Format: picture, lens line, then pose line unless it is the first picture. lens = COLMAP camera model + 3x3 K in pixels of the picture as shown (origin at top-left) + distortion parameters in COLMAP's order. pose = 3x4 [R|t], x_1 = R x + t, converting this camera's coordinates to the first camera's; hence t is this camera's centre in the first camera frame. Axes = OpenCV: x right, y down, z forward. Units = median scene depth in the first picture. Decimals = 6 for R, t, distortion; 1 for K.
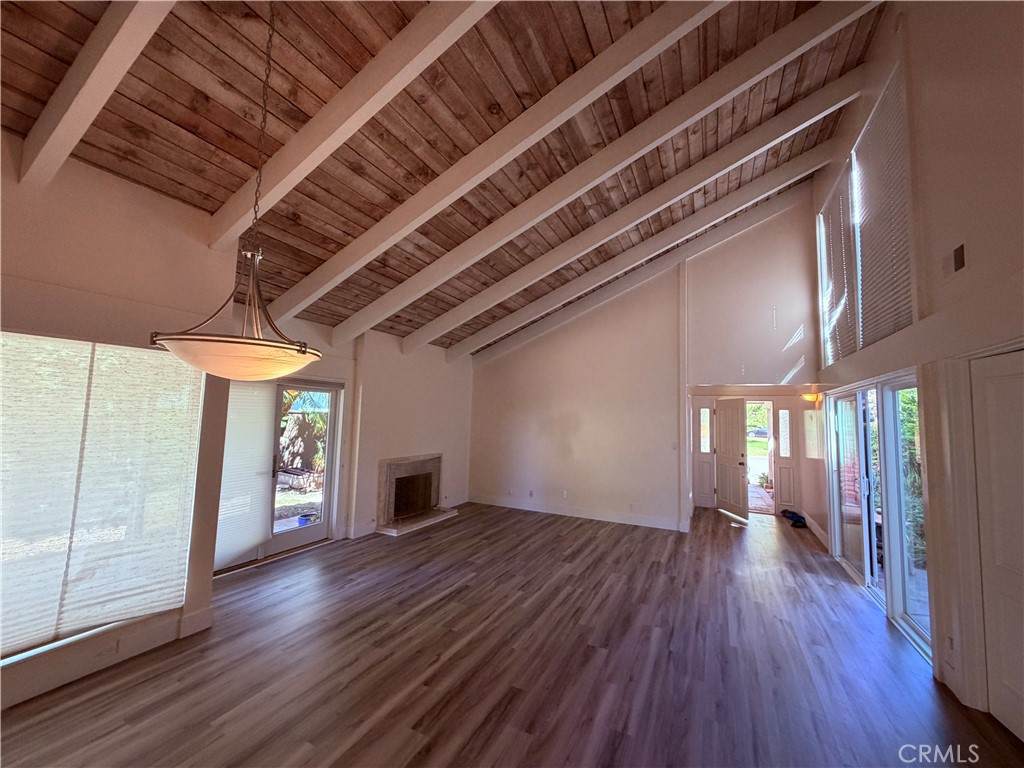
lens RADIAL K [[409.0, 0, 509.0], [0, 409.0, 382.8], [0, 0, 1]] dist [0.000322, 0.000112]
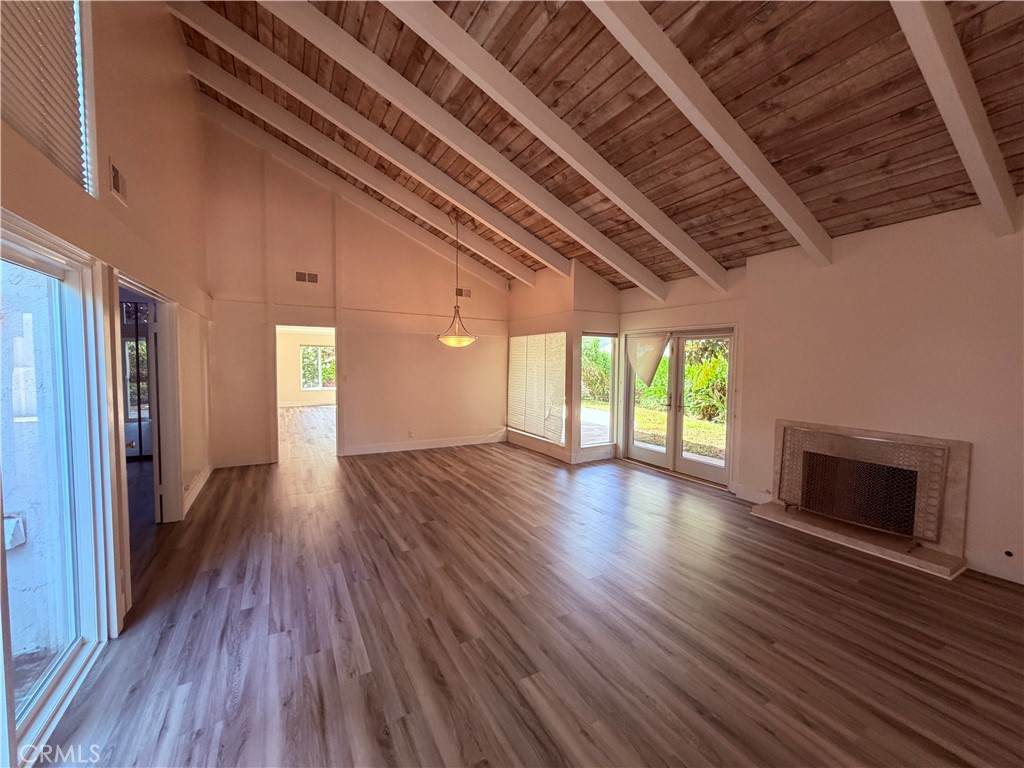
lens RADIAL K [[409.0, 0, 509.0], [0, 409.0, 382.8], [0, 0, 1]] dist [0.000322, 0.000112]
pose [[-0.558781, 0.012102, -0.829227, 0.997904], [0.040659, 0.999091, -0.012817, 0.182974], [0.828318, -0.040878, -0.558765, 1.684471]]
